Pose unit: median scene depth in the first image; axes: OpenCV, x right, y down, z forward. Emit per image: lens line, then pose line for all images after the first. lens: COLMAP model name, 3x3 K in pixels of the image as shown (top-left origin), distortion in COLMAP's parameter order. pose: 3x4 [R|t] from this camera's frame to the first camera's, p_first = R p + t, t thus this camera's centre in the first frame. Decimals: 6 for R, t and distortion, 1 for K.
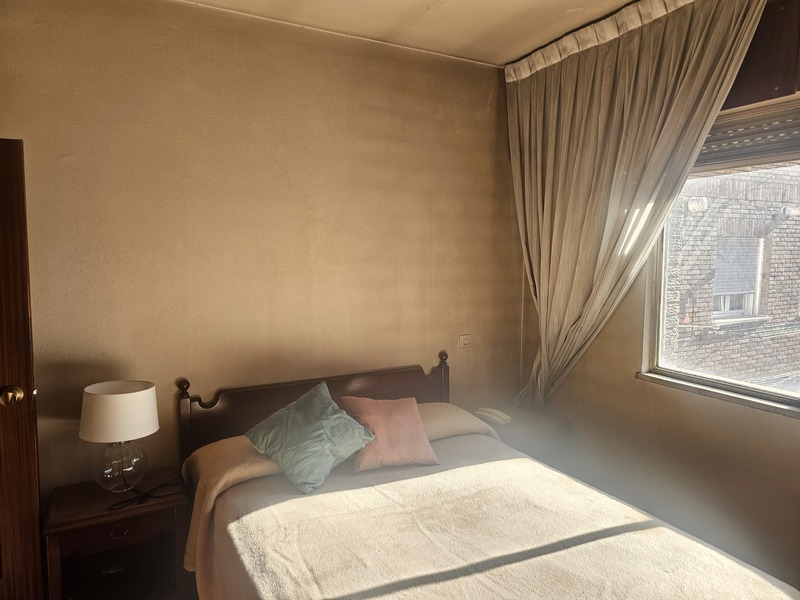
lens RADIAL K [[530.7, 0, 400.4], [0, 530.7, 289.4], [0, 0, 1]] dist [0.058498, -0.048017]
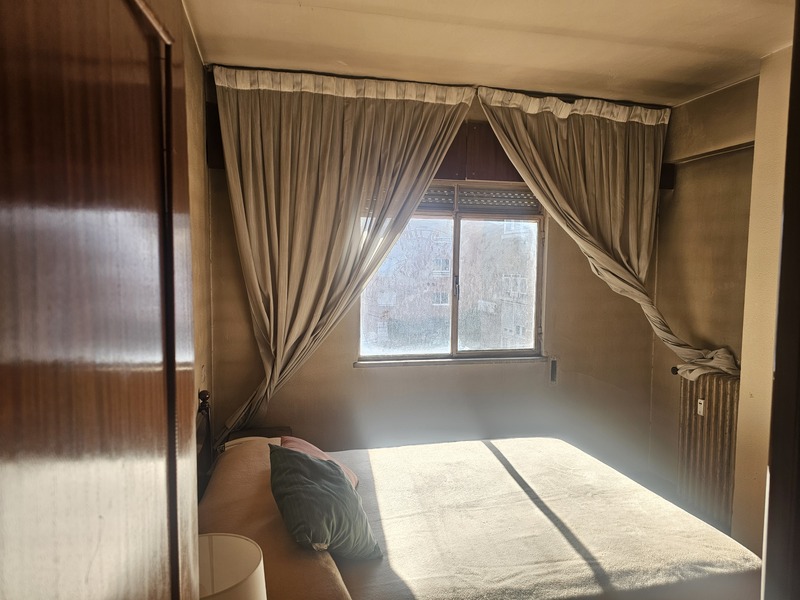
lens RADIAL K [[530.7, 0, 400.4], [0, 530.7, 289.4], [0, 0, 1]] dist [0.058498, -0.048017]
pose [[0.262785, -0.038160, 0.964099, -0.900799], [0.069059, 0.997399, 0.020655, -0.045287], [-0.962380, 0.061152, 0.264737, 0.679301]]
